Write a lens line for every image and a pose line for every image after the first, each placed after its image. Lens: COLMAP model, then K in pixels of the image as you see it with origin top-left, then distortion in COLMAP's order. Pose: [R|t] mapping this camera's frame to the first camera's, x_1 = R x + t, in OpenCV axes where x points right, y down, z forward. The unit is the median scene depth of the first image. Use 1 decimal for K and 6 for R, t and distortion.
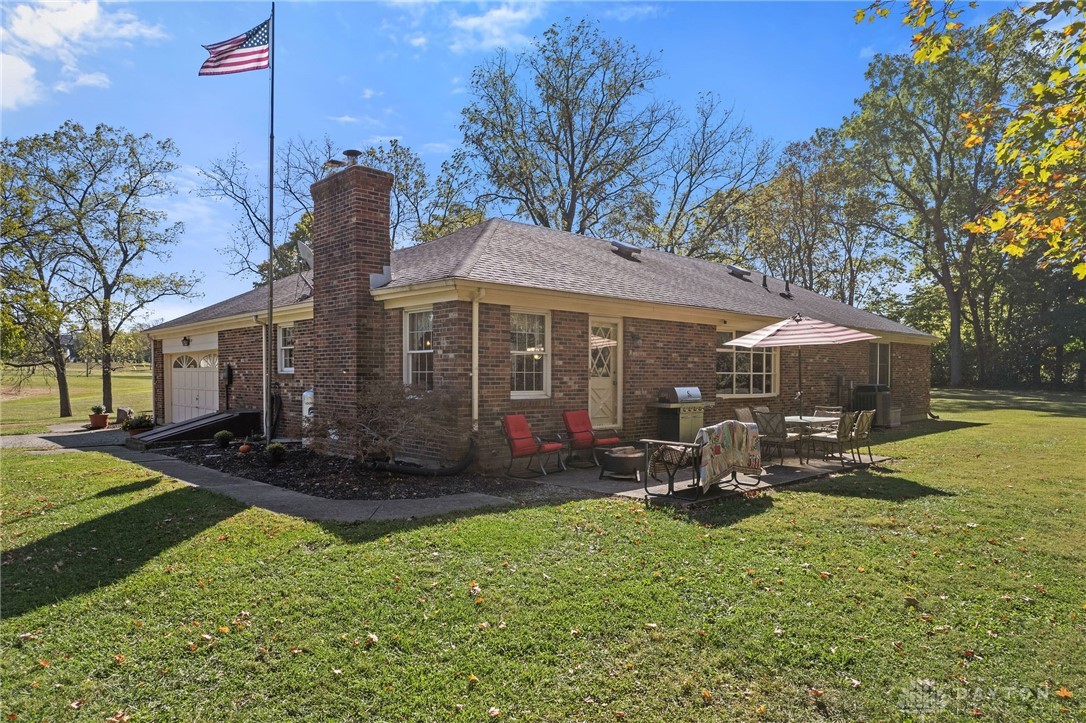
lens RADIAL K [[714.2, 0, 544.3], [0, 714.2, 390.4], [0, 0, 1]] dist [-0.004493, -0.001156]
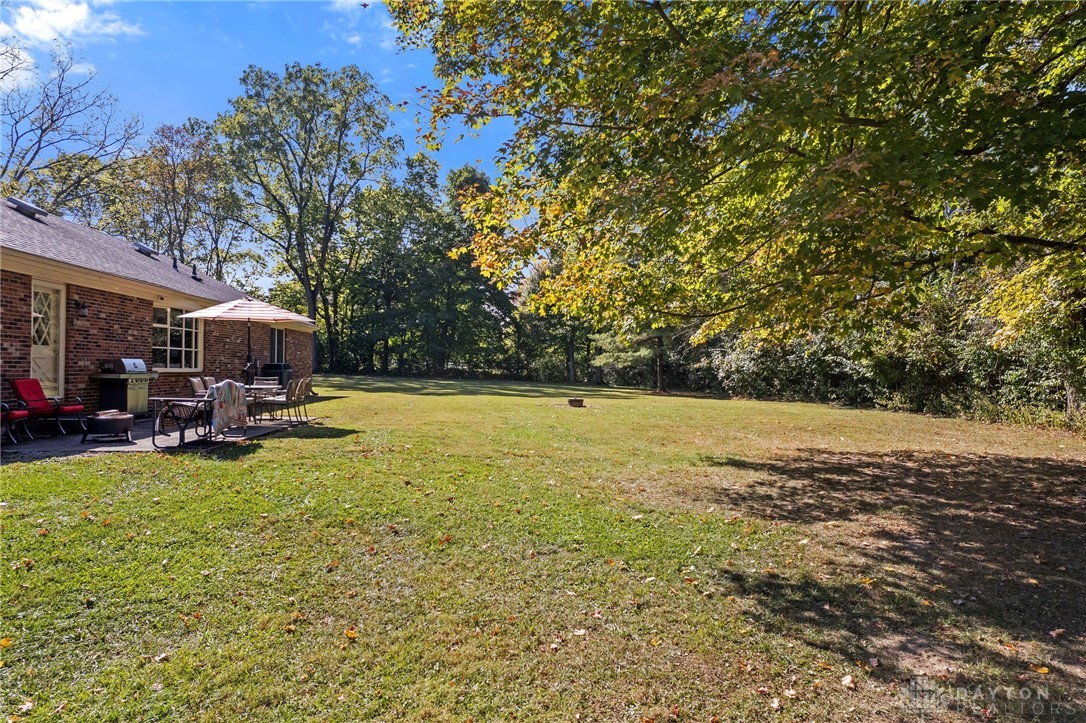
lens RADIAL K [[704.8, 0, 539.9], [0, 704.8, 368.3], [0, 0, 1]] dist [-0.002619, 0.002532]
pose [[0.654505, 0.007445, 0.756021, -0.110088], [0.005269, 0.999882, -0.014408, 0.016322], [-0.756039, 0.013414, 0.654389, -0.058760]]
